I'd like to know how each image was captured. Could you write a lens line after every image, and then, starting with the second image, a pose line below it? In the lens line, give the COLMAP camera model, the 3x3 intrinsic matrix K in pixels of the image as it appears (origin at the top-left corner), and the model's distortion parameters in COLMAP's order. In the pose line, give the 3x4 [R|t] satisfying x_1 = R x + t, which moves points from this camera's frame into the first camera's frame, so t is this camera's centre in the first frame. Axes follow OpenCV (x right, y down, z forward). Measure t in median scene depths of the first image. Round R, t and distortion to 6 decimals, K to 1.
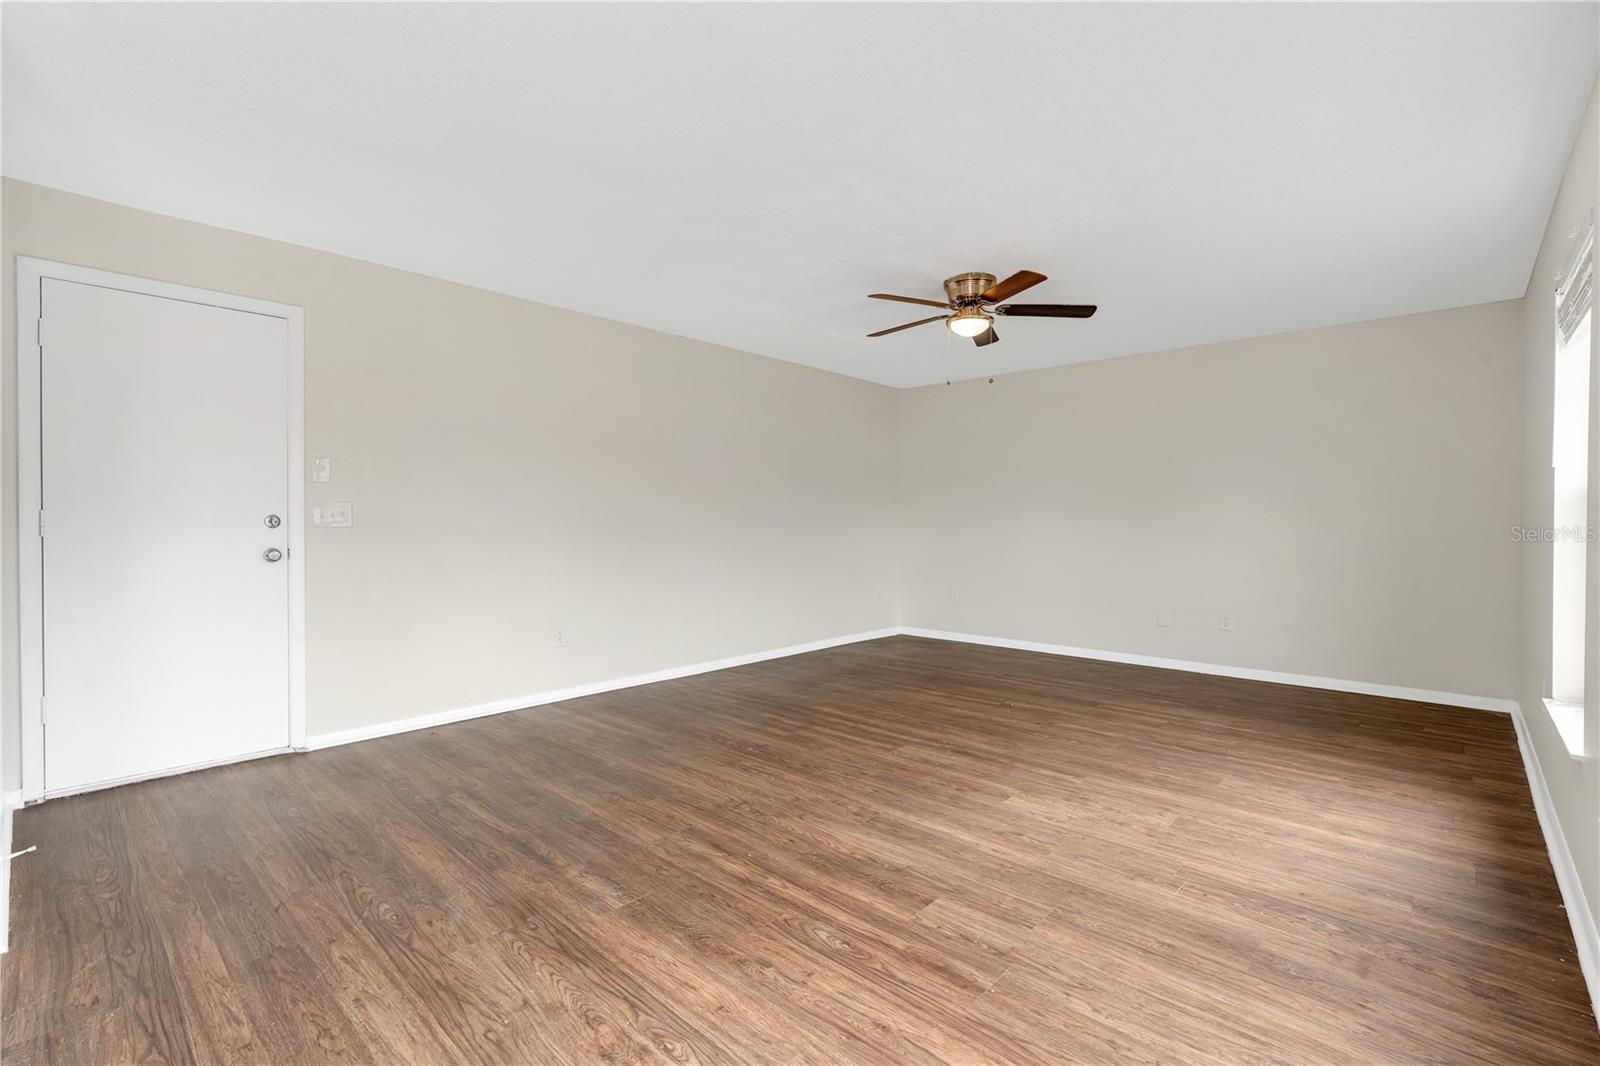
lens RADIAL K [[719.4, 0, 800.6], [0, 719.4, 524.2], [0, 0, 1]] dist [-0.001980, -0.000071]
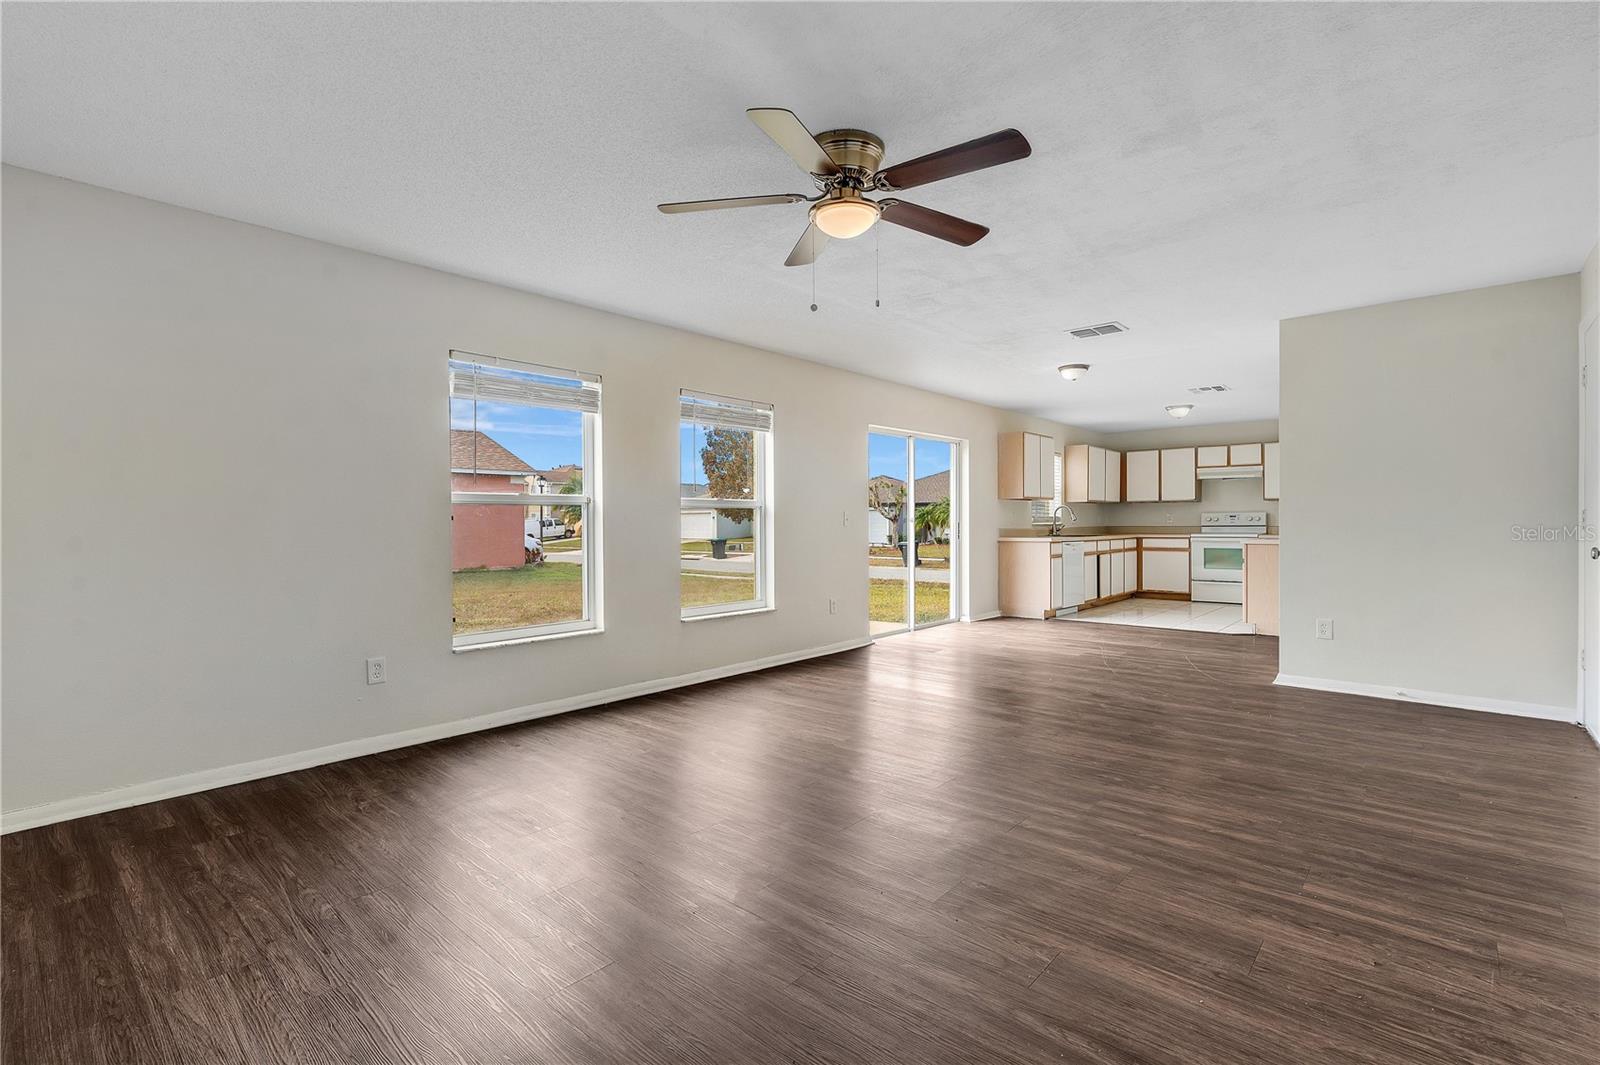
lens RADIAL K [[731.5, 0, 771.2], [0, 731.5, 524.6], [0, 0, 1]] dist [0.000673, 0.000675]
pose [[-0.999818, 0.005456, 0.018291, 0.305507], [0.005687, 0.999904, 0.012603, -0.005225], [-0.018221, 0.012705, -0.999753, 1.755948]]
